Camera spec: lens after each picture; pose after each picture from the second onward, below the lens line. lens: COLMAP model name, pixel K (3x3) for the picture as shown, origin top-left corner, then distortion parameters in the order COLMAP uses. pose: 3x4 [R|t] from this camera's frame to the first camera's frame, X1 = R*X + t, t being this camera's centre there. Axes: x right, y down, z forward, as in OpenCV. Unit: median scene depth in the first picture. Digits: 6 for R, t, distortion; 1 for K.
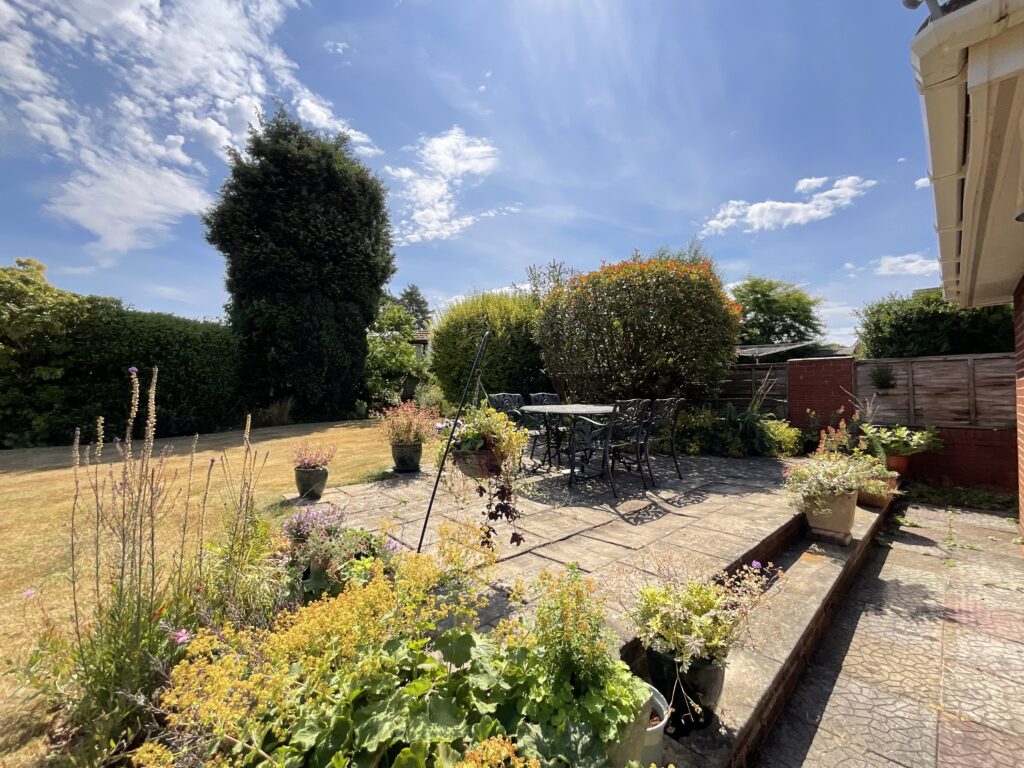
lens RADIAL K [[417.6, 0, 511.0], [0, 417.6, 380.2], [0, 0, 1]] dist [0.005260, 0.000096]
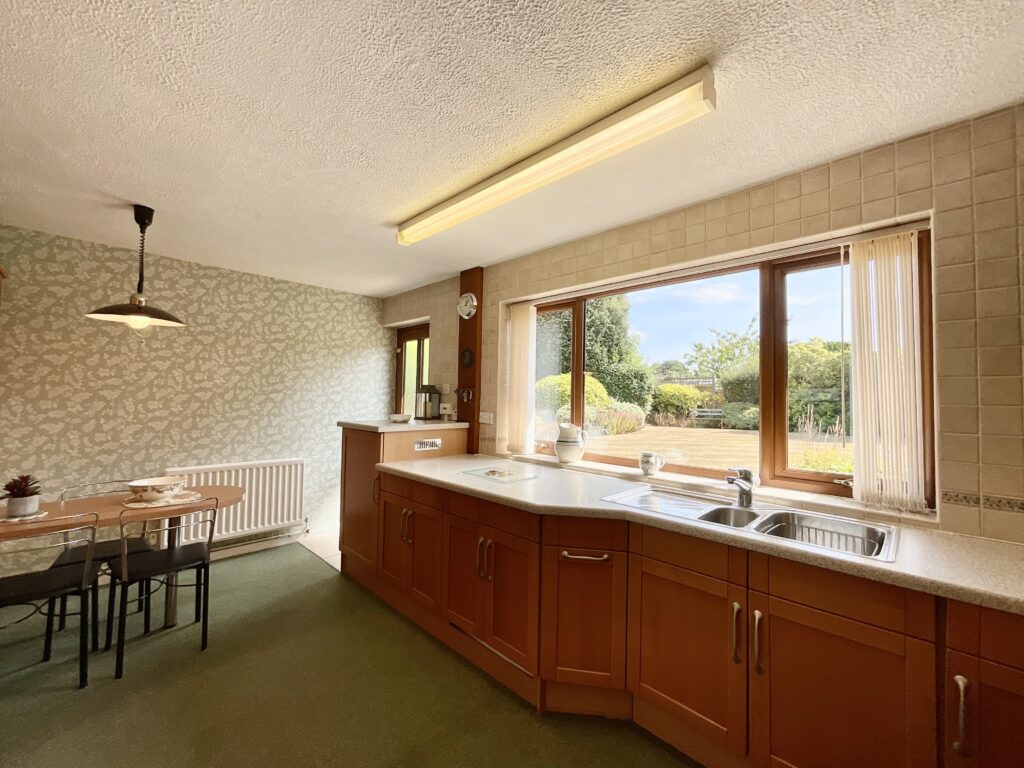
lens RADIAL K [[416.1, 0, 510.7], [0, 416.1, 383.7], [0, 0, 1]] dist [-0.000663, 0.000043]
pose [[0.033116, -0.032947, -0.998908, 0.762911], [0.012138, 0.999396, -0.032560, -0.028806], [0.999378, -0.011046, 0.033496, -0.504174]]
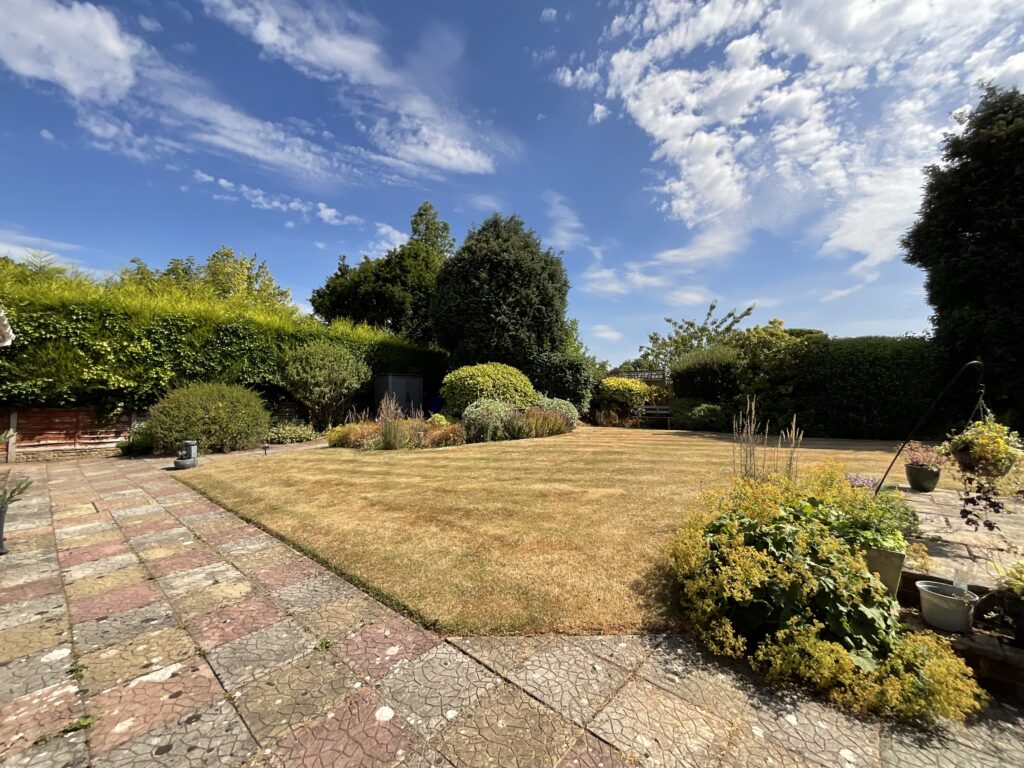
lens RADIAL K [[417.6, 0, 511.0], [0, 417.6, 380.2], [0, 0, 1]] dist [0.005260, 0.000096]
pose [[0.086162, -0.040137, -0.995472, 0.387407], [0.013979, 0.999139, -0.039074, -0.004309], [0.996183, -0.010549, 0.086648, -0.169488]]
